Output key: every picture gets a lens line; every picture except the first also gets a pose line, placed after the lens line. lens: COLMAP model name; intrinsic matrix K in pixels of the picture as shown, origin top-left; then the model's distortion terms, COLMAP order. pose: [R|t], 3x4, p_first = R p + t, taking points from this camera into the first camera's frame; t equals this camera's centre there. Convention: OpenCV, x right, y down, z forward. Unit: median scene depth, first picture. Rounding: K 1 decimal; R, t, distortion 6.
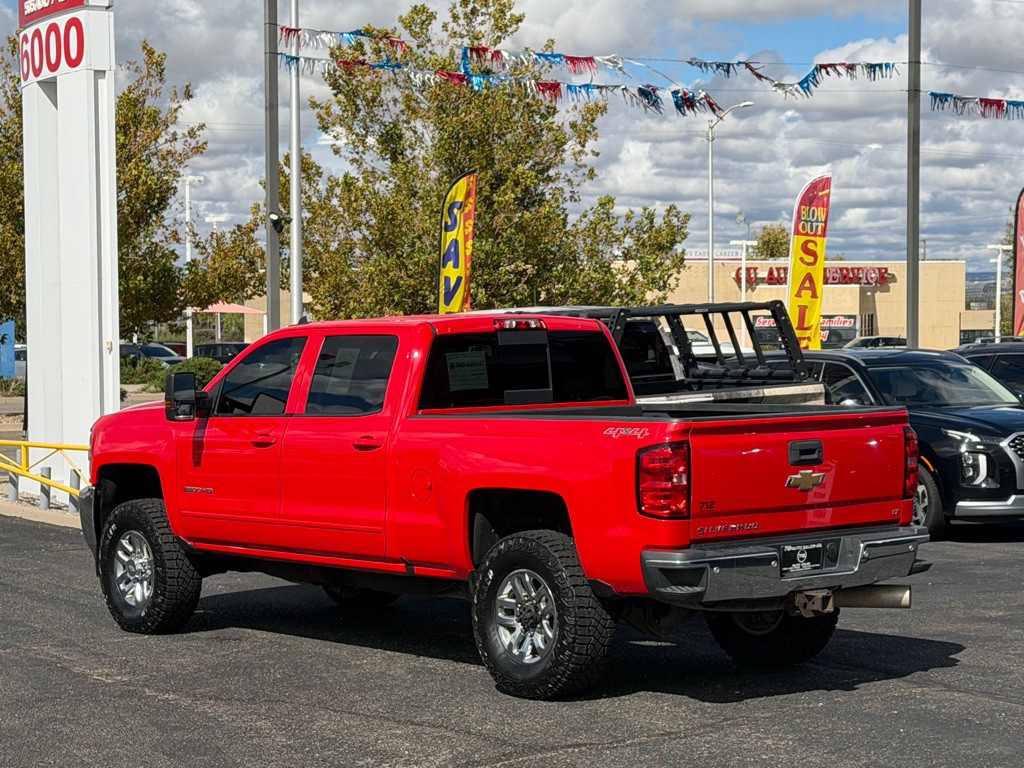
lens RADIAL K [[2273.5, 0, 526.6], [0, 2273.5, 386.0], [0, 0, 1]] dist [0.121899, 0.357788]
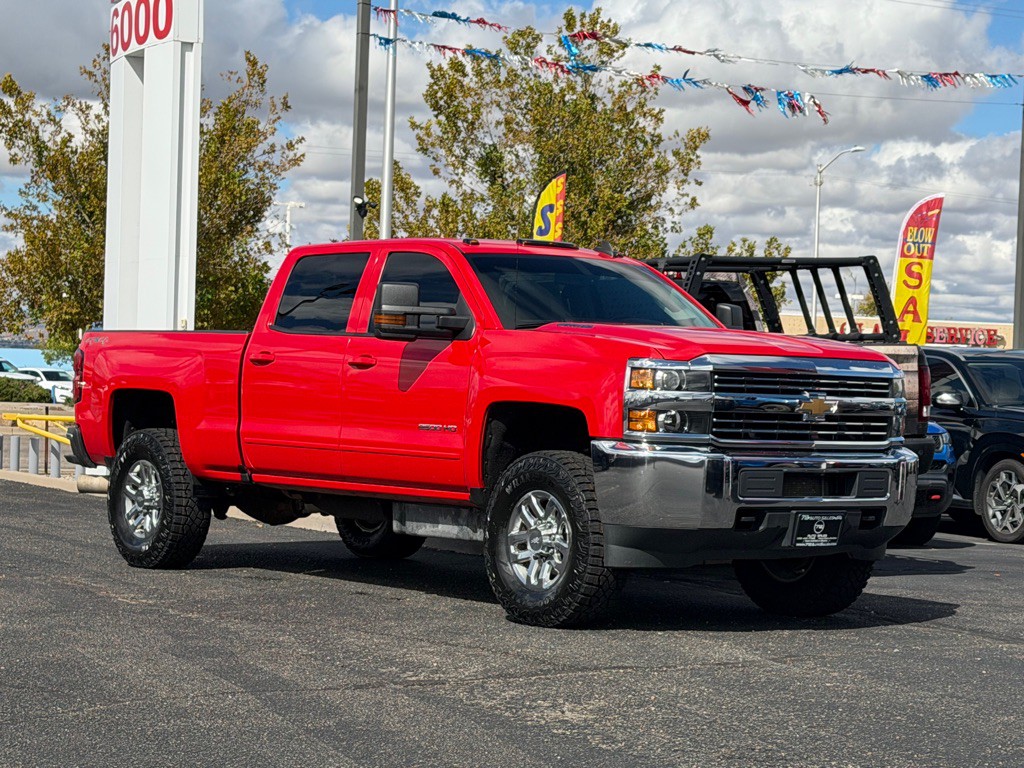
lens RADIAL K [[2280.9, 0, 517.4], [0, 2280.9, 384.3], [0, 0, 1]] dist [0.139437, 0.040024]
pose [[0.997981, 0.040702, -0.048749, 0.009354], [-0.042037, 0.998760, -0.026677, 0.033016], [0.047603, 0.028672, 0.998455, 0.039064]]
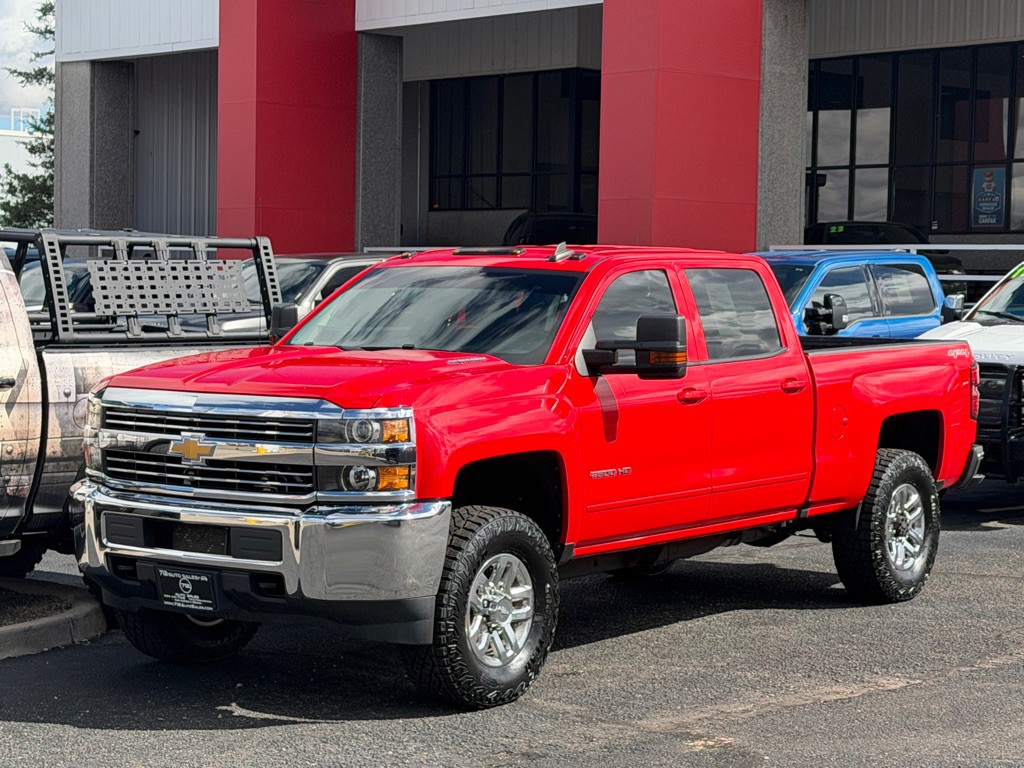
lens RADIAL K [[2272.2, 0, 525.6], [0, 2272.2, 393.7], [0, 0, 1]] dist [0.143612, 0.058431]
pose [[0.228819, 0.065566, -0.971259, 0.484131], [-0.037737, 0.997577, 0.058452, -0.016307], [0.972737, 0.023277, 0.230738, 0.496916]]
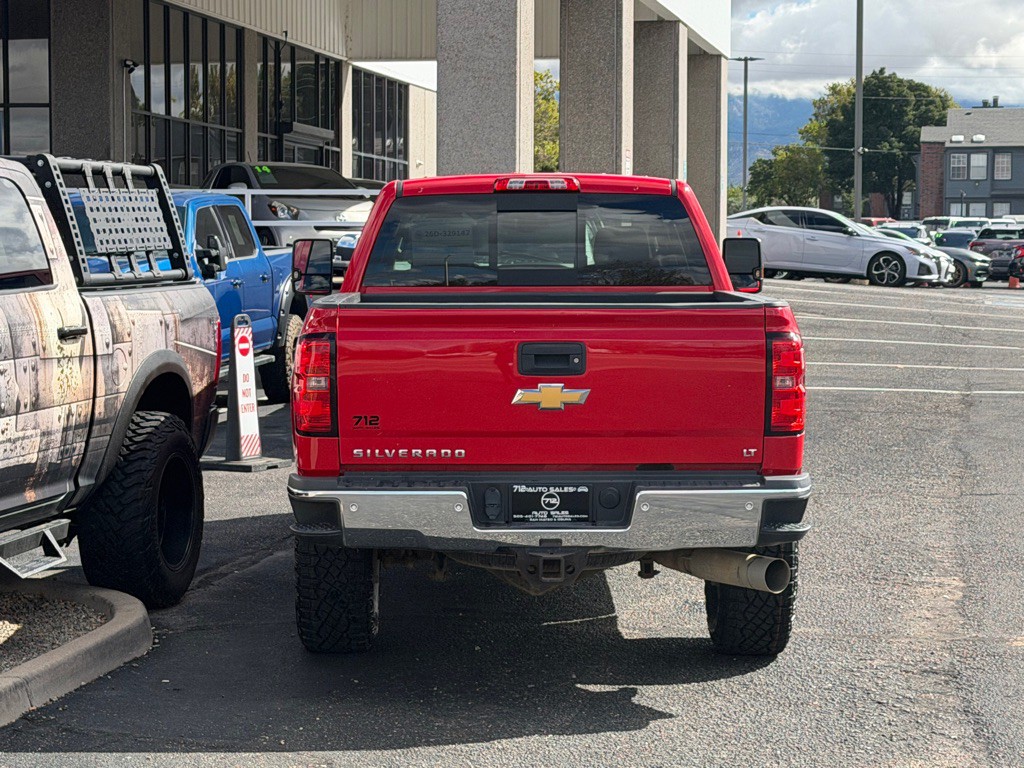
lens RADIAL K [[2272.8, 0, 515.9], [0, 2272.8, 368.1], [0, 0, 1]] dist [0.131305, 0.274594]
pose [[0.751142, 0.052015, -0.658088, 0.307811], [-0.028712, 0.998522, 0.046152, -0.000119], [0.659516, -0.015772, 0.751525, 0.235158]]
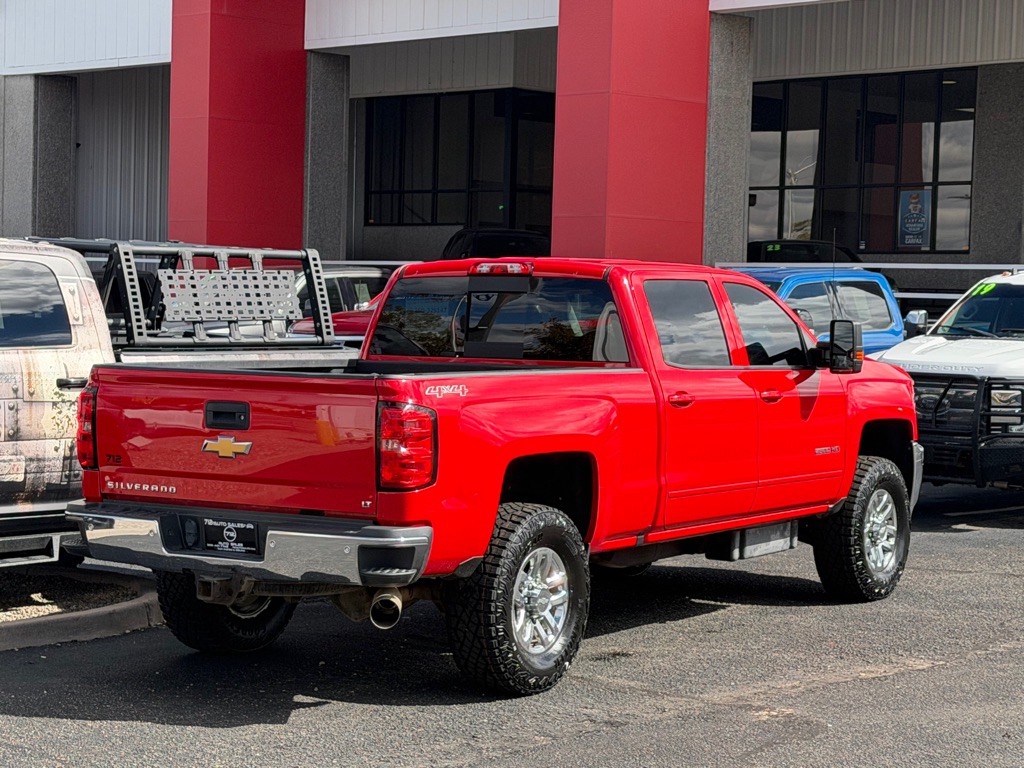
lens RADIAL K [[2265.9, 0, 508.9], [0, 2265.9, 388.5], [0, 0, 1]] dist [0.135918, 0.064101]
pose [[0.268574, 0.058650, -0.961472, 0.511670], [-0.047116, 0.997750, 0.047702, -0.013862], [0.962106, 0.032489, 0.270733, 0.451338]]
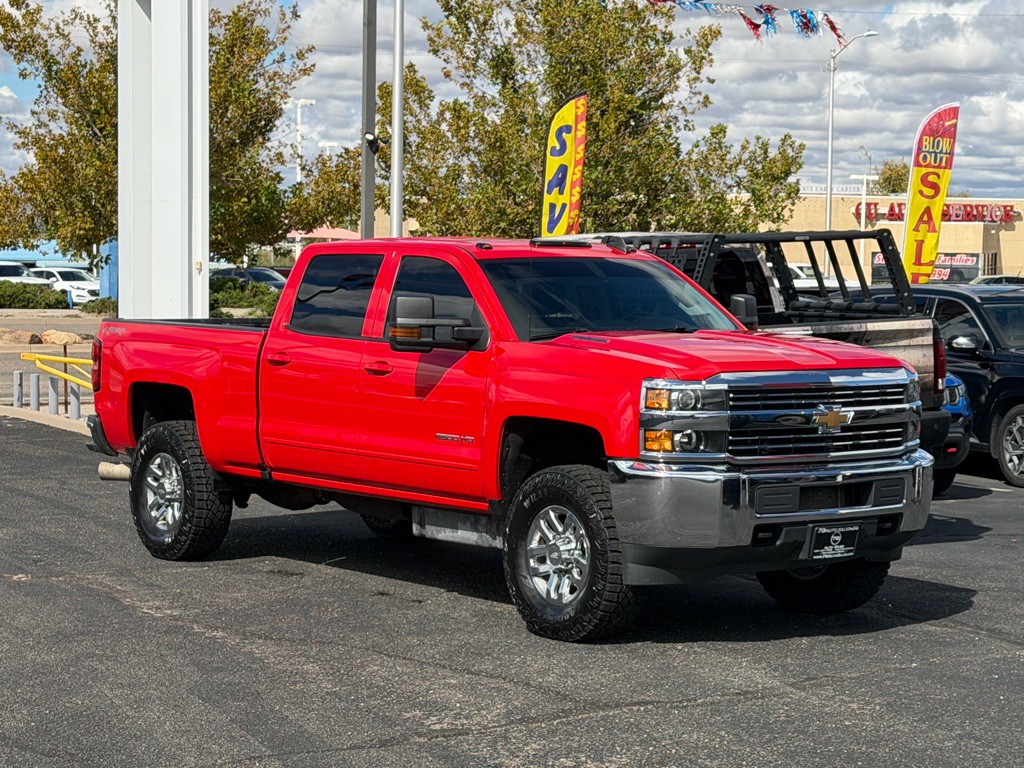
lens RADIAL K [[2281.0, 0, 512.1], [0, 2281.0, 372.2], [0, 0, 1]] dist [0.148846, -0.173242]
pose [[0.998131, 0.023278, -0.056497, 0.008550], [-0.021940, 0.999467, 0.024185, 0.001330], [0.057030, -0.022901, 0.998110, 0.036254]]
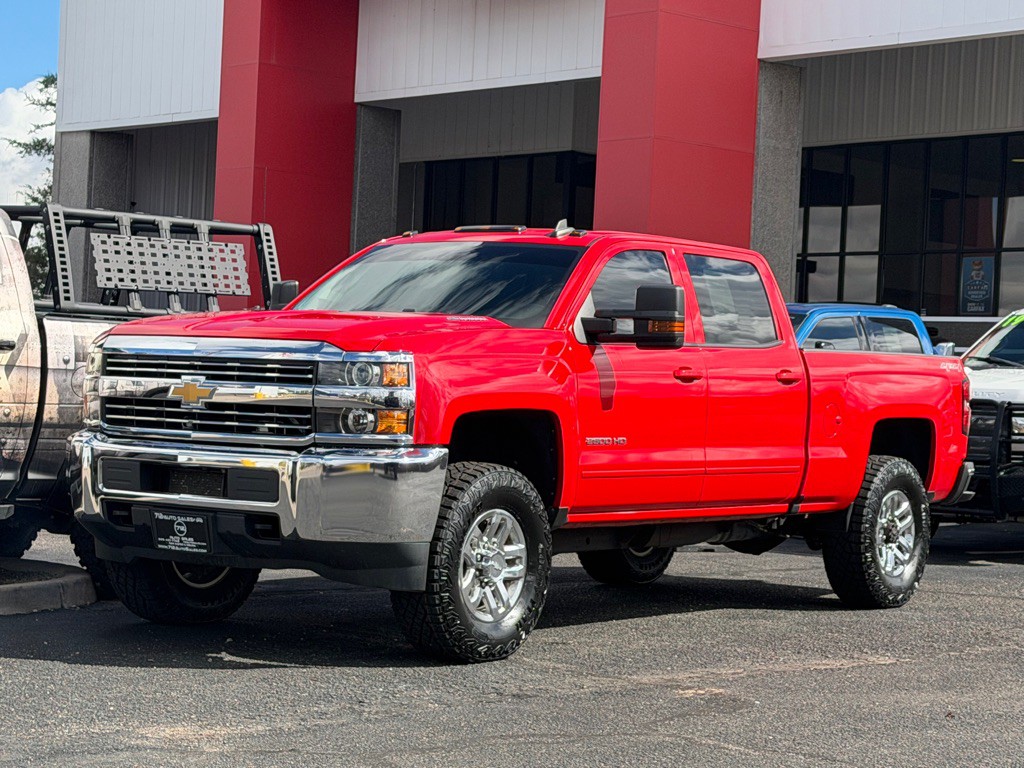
lens RADIAL K [[2272.8, 0, 518.6], [0, 2272.8, 384.0], [0, 0, 1]] dist [0.123305, 0.311010]
pose [[0.231602, 0.017761, -0.972648, 0.487409], [-0.066913, 0.997756, 0.002287, 0.015114], [0.970507, 0.064554, 0.232271, 0.494825]]
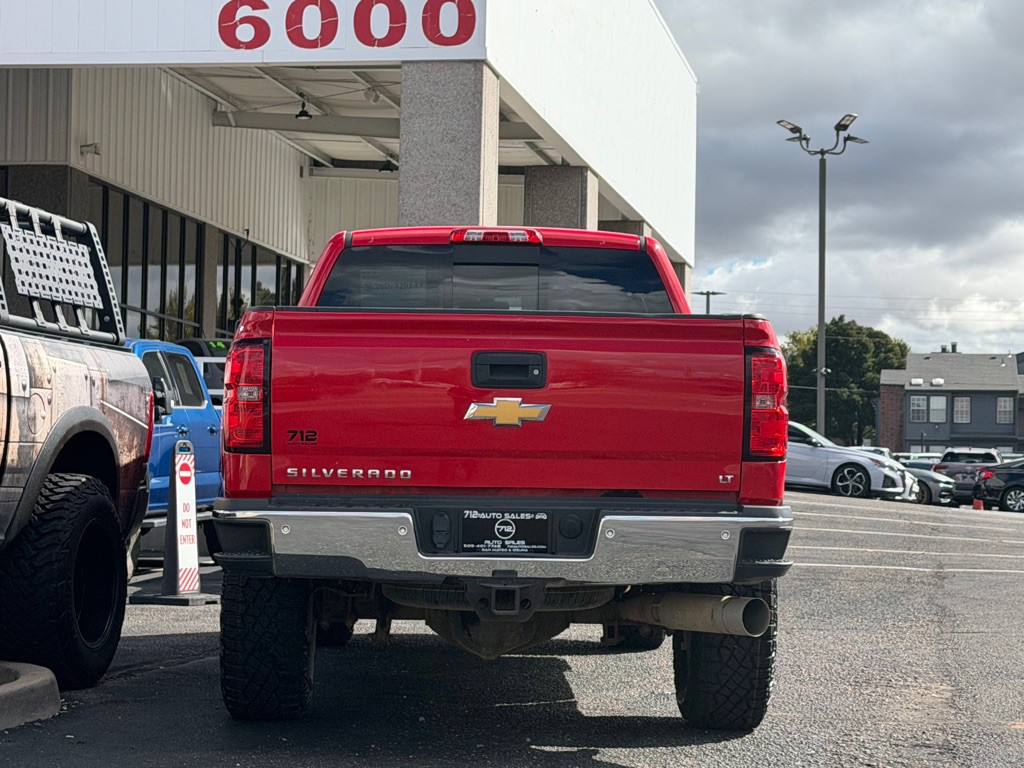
lens RADIAL K [[2272.8, 0, 518.6], [0, 2272.8, 384.0], [0, 0, 1]] dist [0.123305, 0.311010]
pose [[0.762798, -0.002144, -0.646633, 0.286297], [-0.044527, 0.997447, -0.055834, 0.036255], [0.645101, 0.071383, 0.760755, 0.263352]]
